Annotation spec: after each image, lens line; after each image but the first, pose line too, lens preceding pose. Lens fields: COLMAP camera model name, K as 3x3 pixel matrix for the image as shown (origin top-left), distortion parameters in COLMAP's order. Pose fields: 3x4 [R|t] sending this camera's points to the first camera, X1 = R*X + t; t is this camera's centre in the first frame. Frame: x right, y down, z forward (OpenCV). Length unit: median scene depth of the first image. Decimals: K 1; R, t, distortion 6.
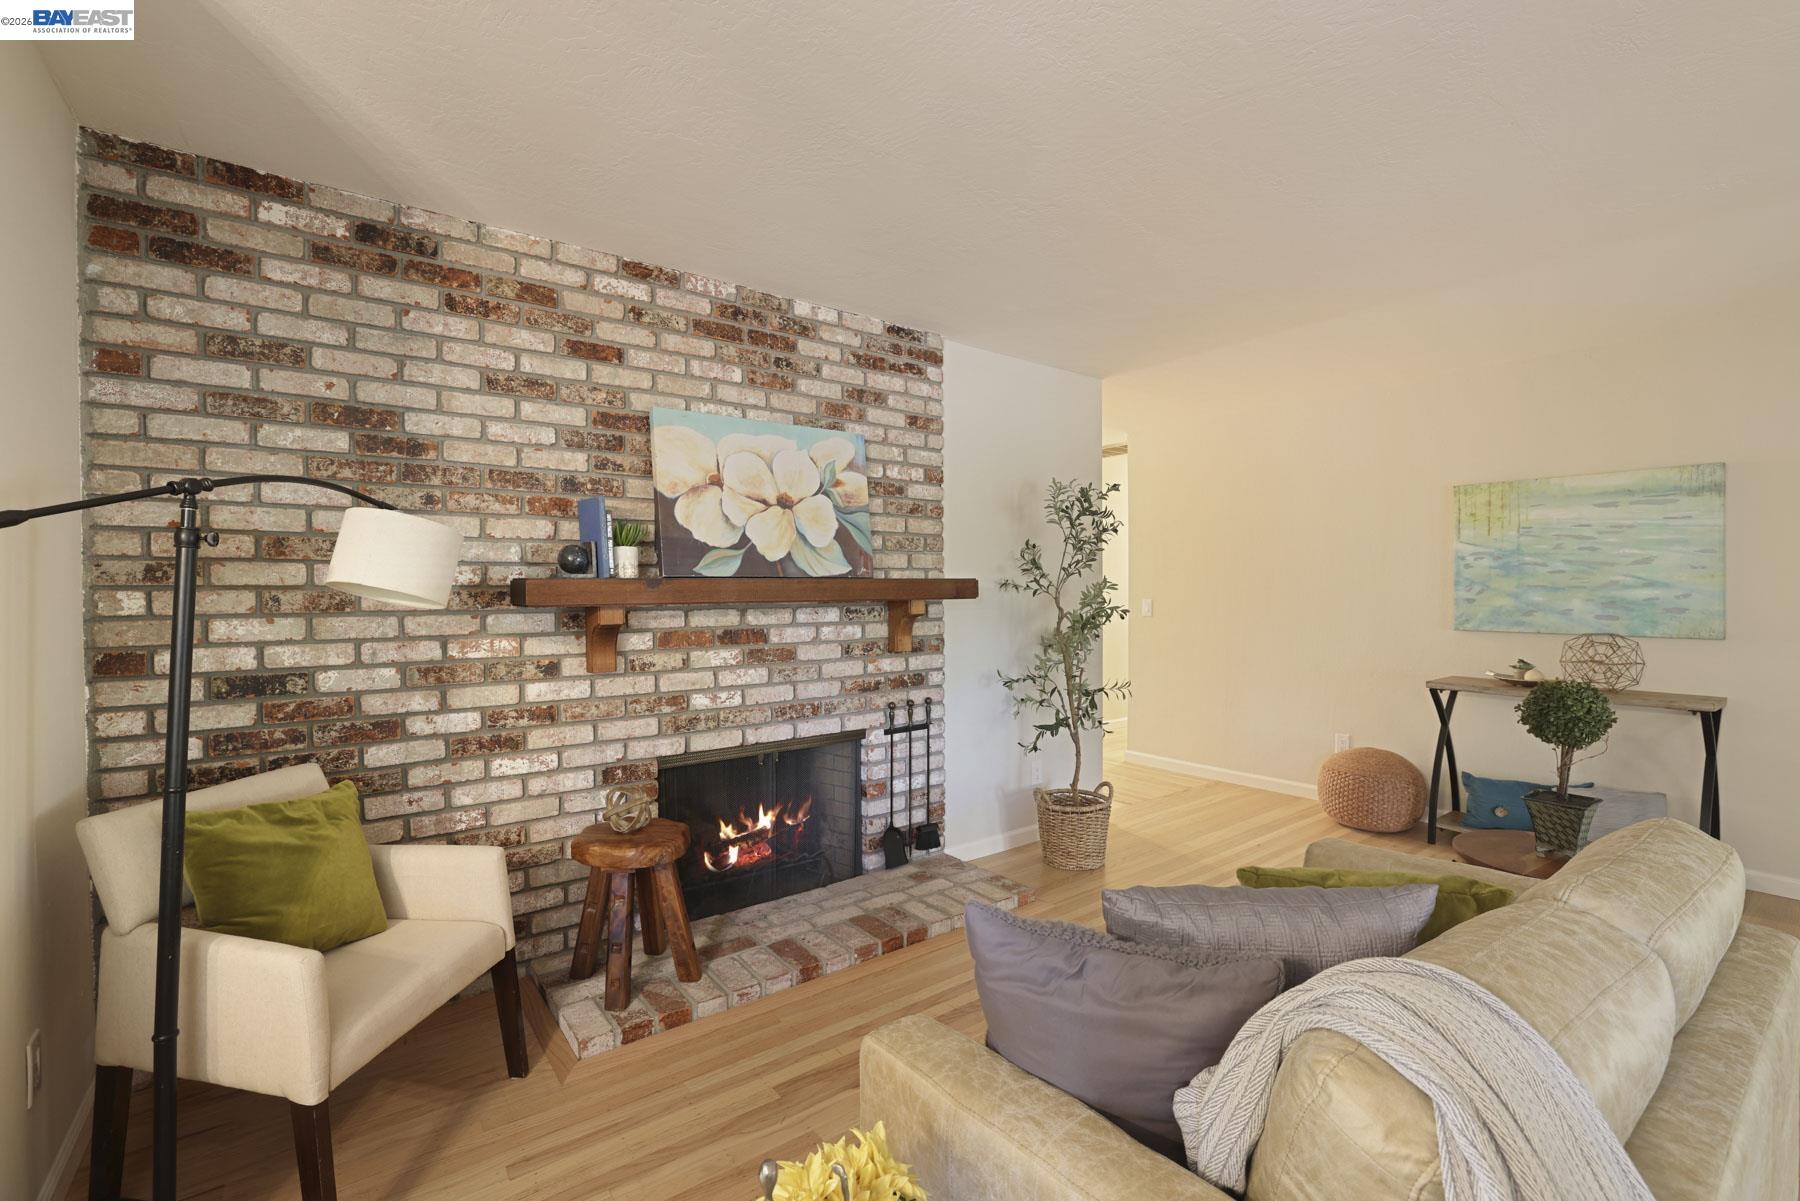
lens RADIAL K [[785.9, 0, 891.9], [0, 785.9, 604.7], [0, 0, 1]] dist [-0.033535, 0.005622]
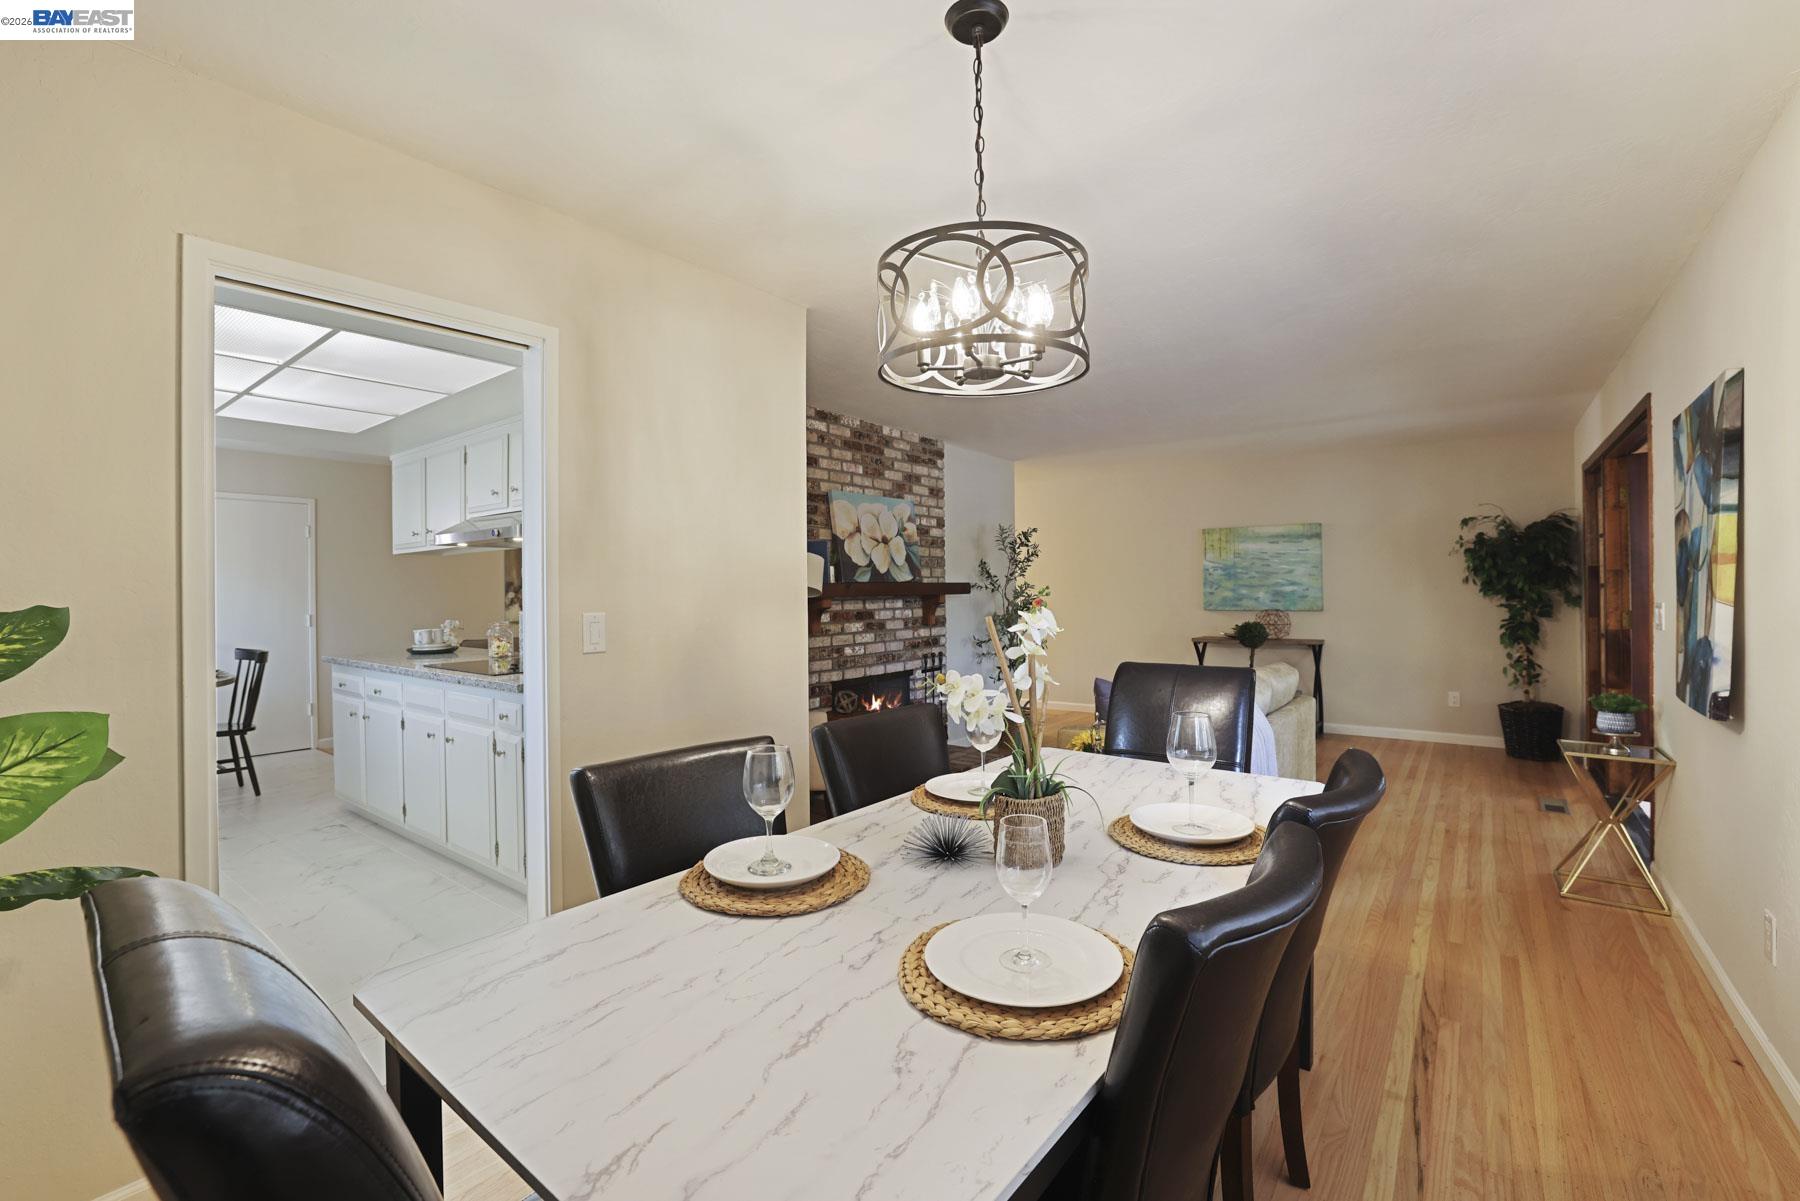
lens RADIAL K [[785.9, 0, 890.0], [0, 785.9, 593.4], [0, 0, 1]] dist [-0.033535, 0.005622]
pose [[0.964240, -0.008378, 0.264900, -0.572100], [0.013690, 0.999740, -0.018212, 0.022332], [-0.264678, 0.021187, 0.964104, -0.699244]]
